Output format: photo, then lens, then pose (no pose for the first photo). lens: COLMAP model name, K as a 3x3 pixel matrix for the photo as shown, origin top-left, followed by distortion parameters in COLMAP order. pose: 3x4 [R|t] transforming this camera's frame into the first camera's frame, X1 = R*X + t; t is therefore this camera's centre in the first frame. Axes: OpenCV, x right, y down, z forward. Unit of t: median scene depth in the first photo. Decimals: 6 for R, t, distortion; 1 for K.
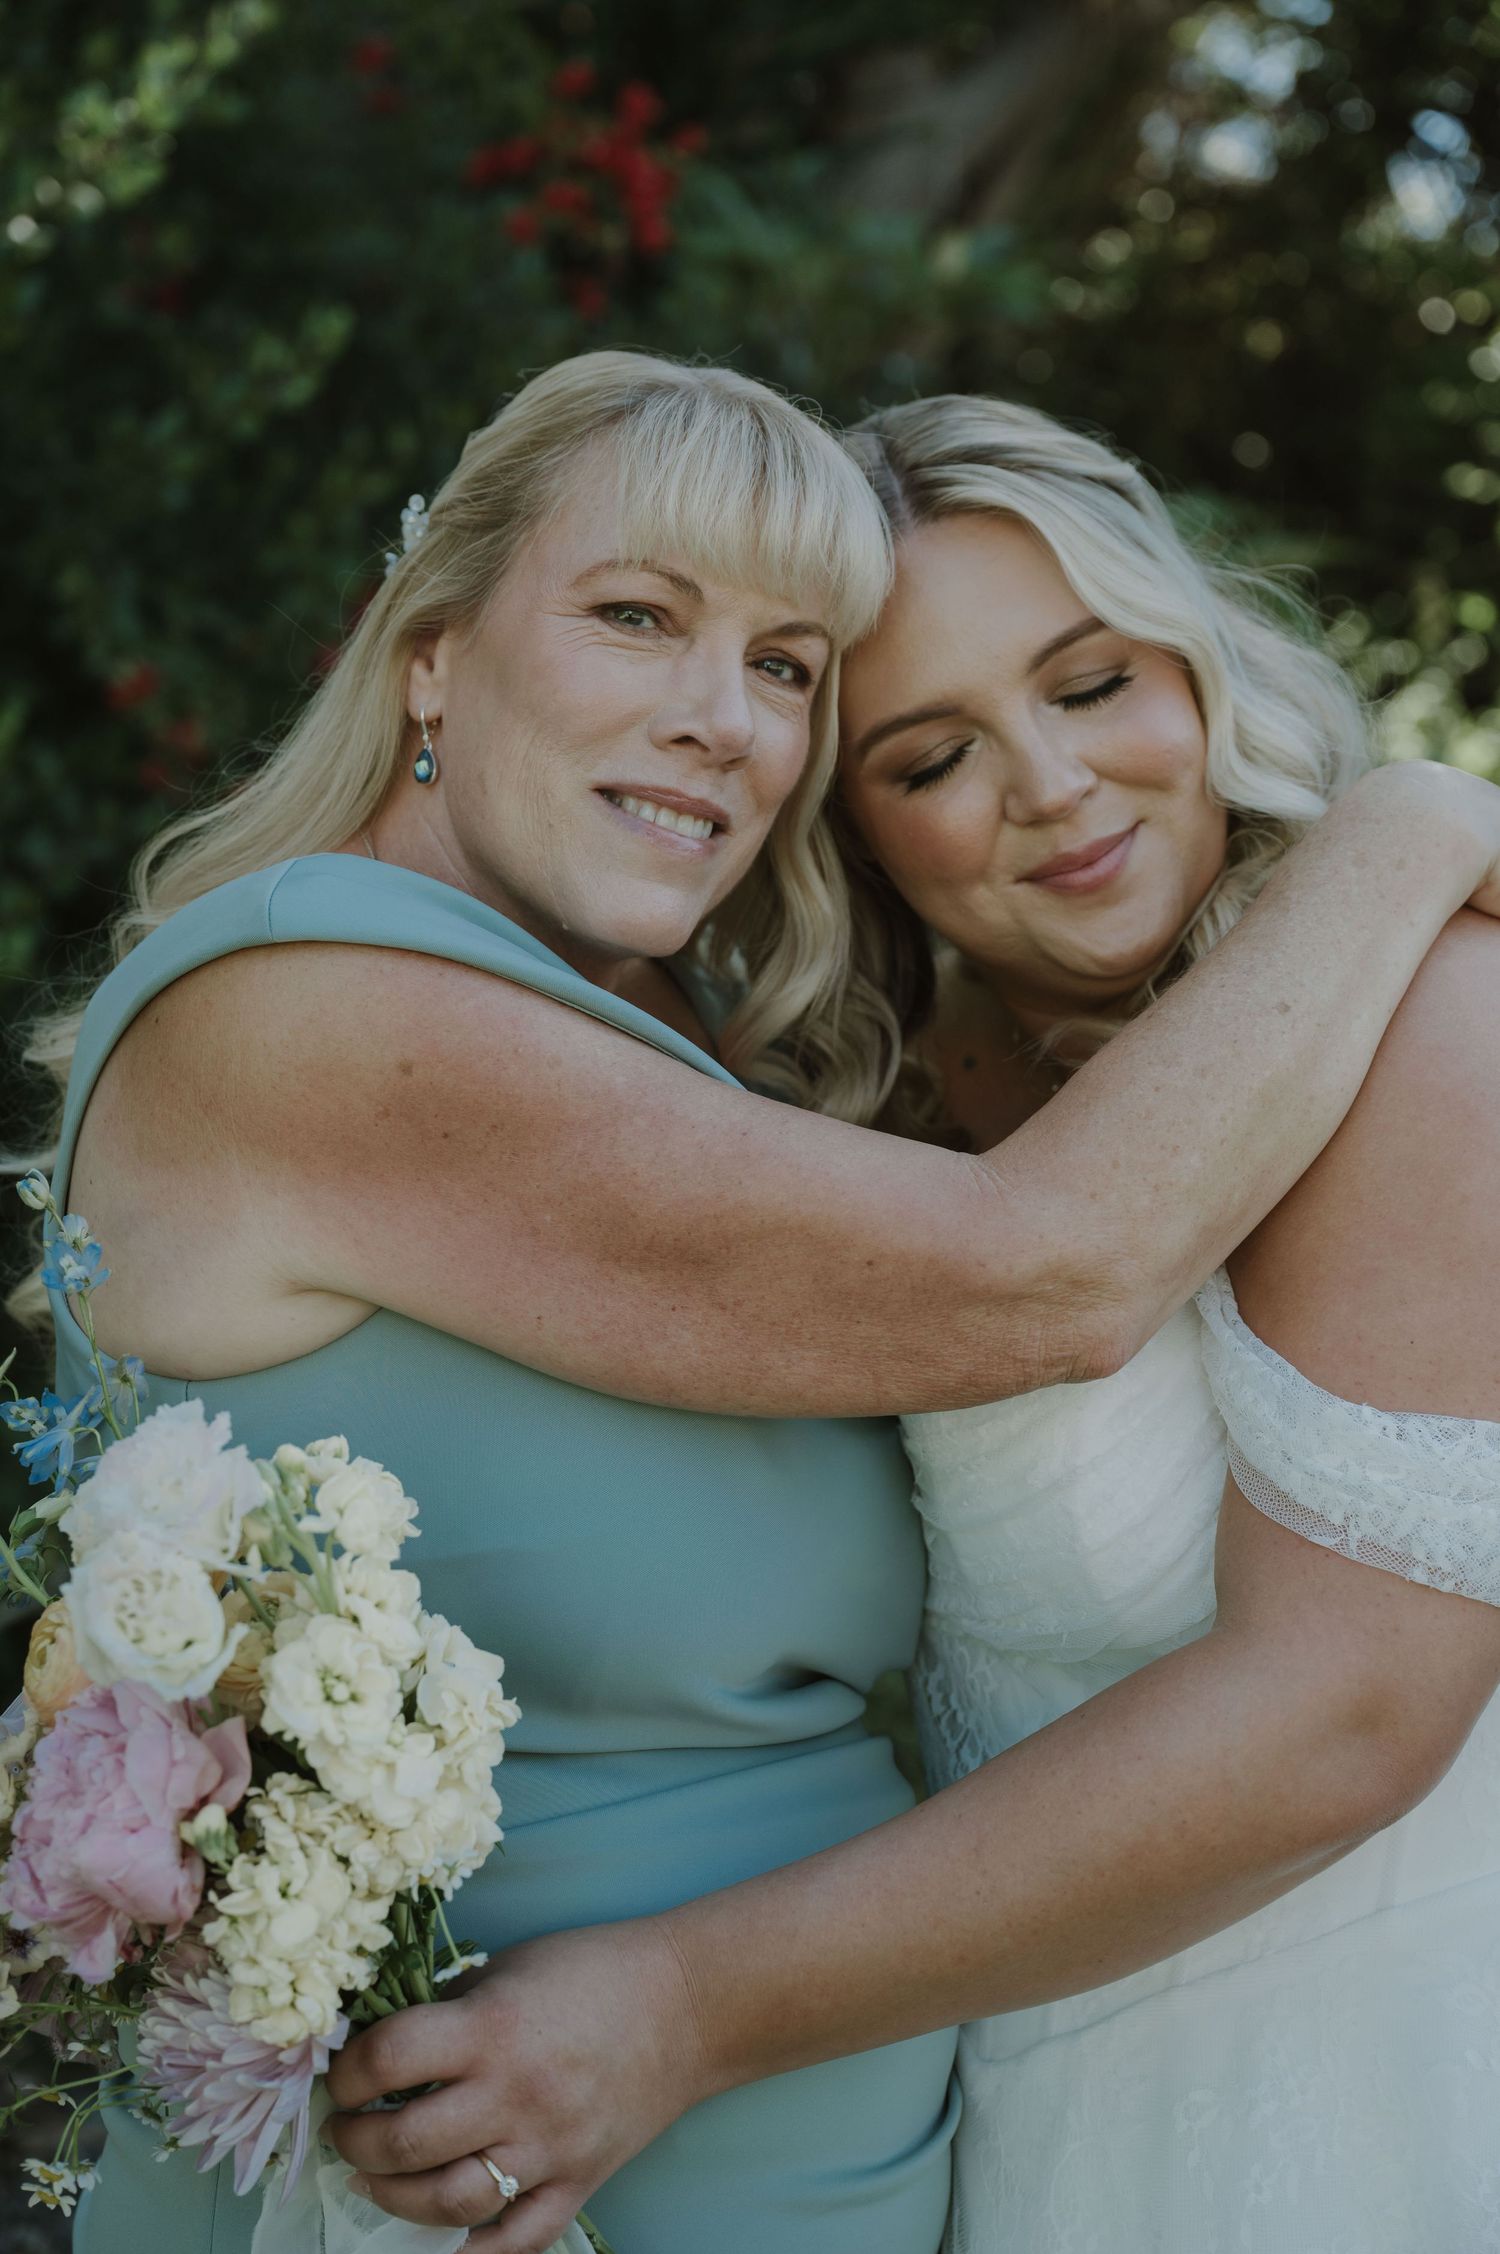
lens RADIAL K [[3792.1, 0, 751.0], [0, 3792.1, 1127.1], [0, 0, 1]] dist [-0.177525, 0.000000]
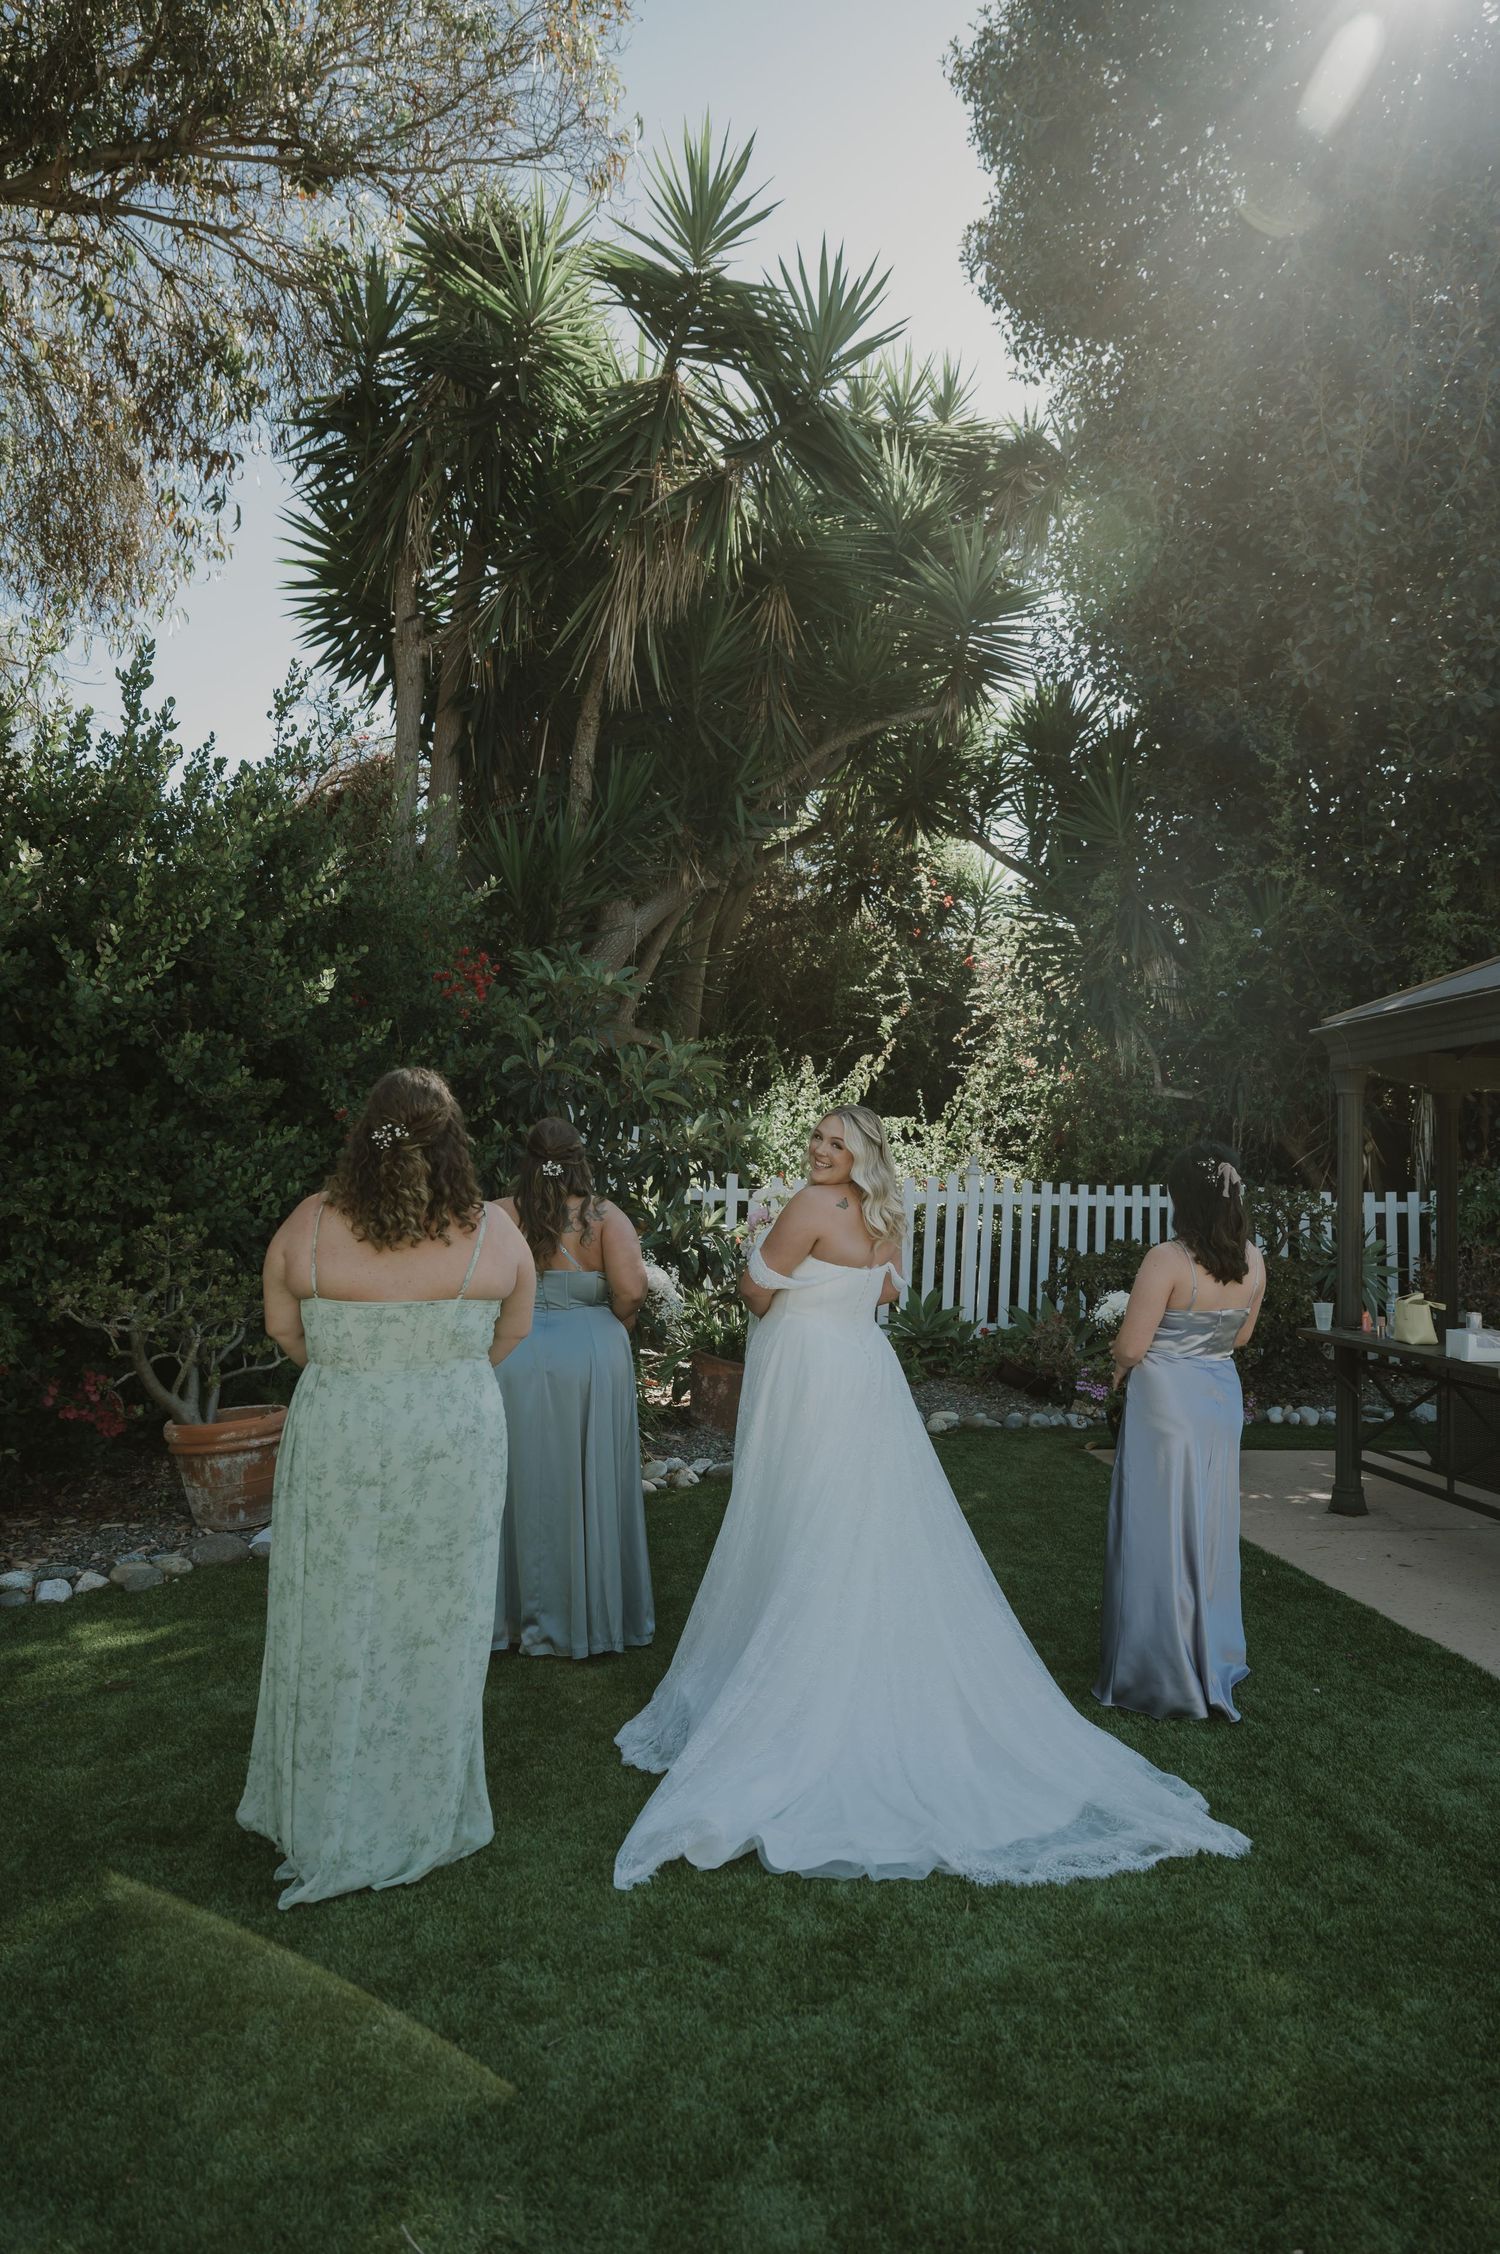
lens RADIAL K [[1530.5, 0, 779.0], [0, 1530.5, 1131.7], [0, 0, 1]] dist [-0.007257, 0.007638]
pose [[0.998930, 0.000060, 0.046250, 0.178277], [0.003277, 0.997394, -0.072078, 0.010175], [-0.046134, 0.072153, 0.996326, -0.474658]]
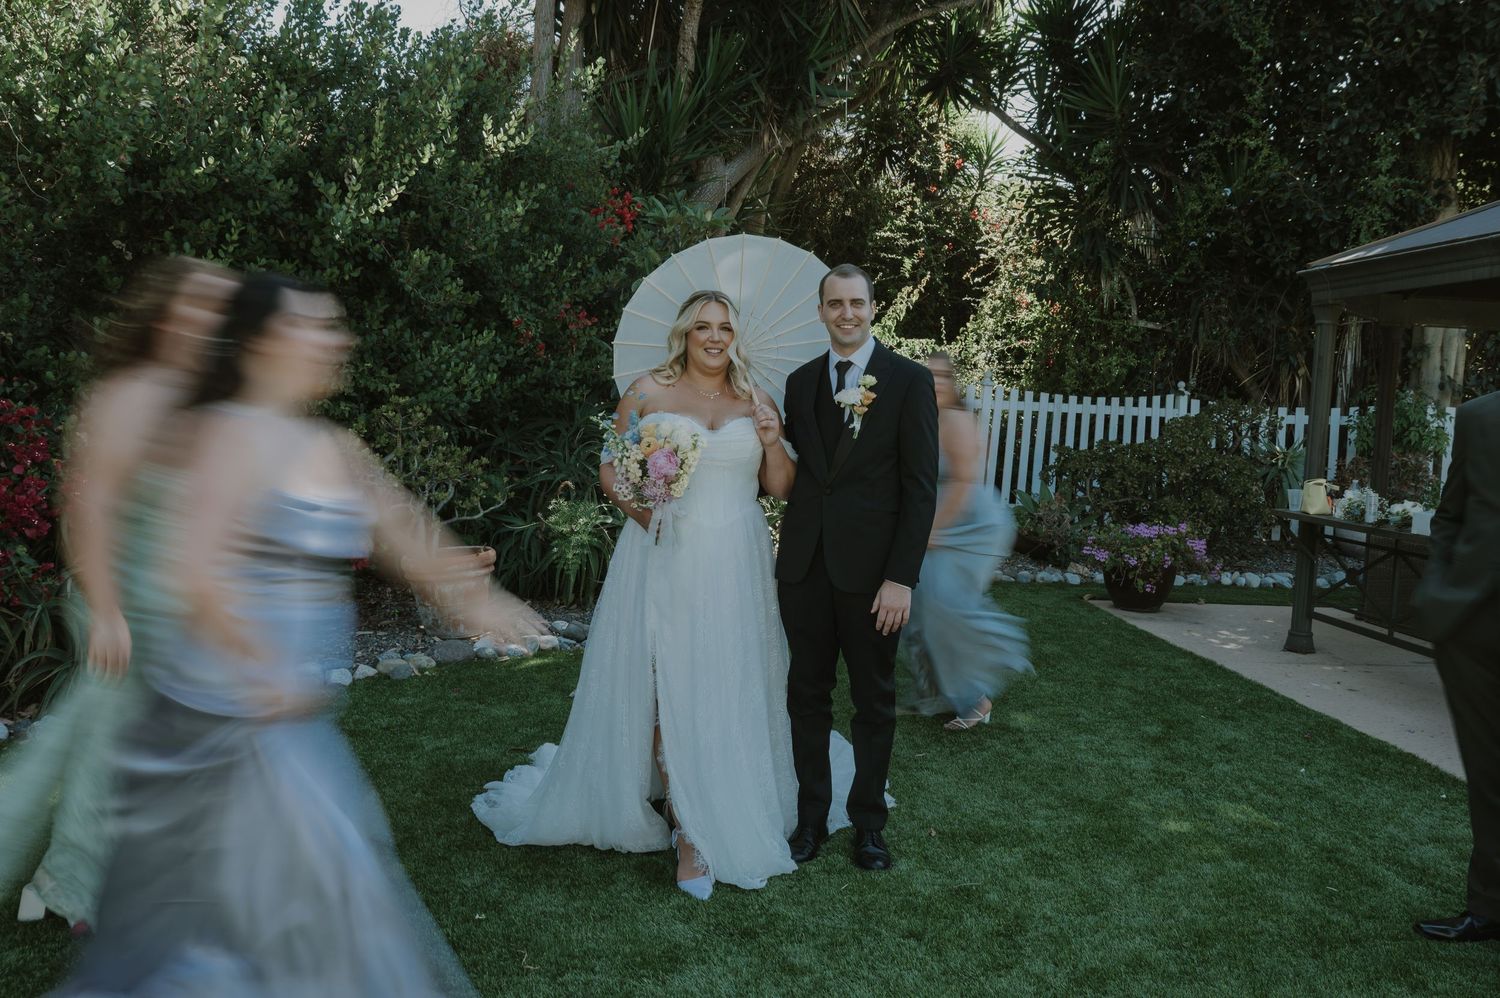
lens RADIAL K [[1218.2, 0, 758.4], [0, 1218.2, 502.1], [0, 0, 1]] dist [-0.009334, 0.012490]
pose [[0.999464, 0.019867, 0.026021, 0.092268], [-0.021166, 0.998492, 0.050649, 0.021832], [-0.024975, -0.051173, 0.998377, -0.489978]]
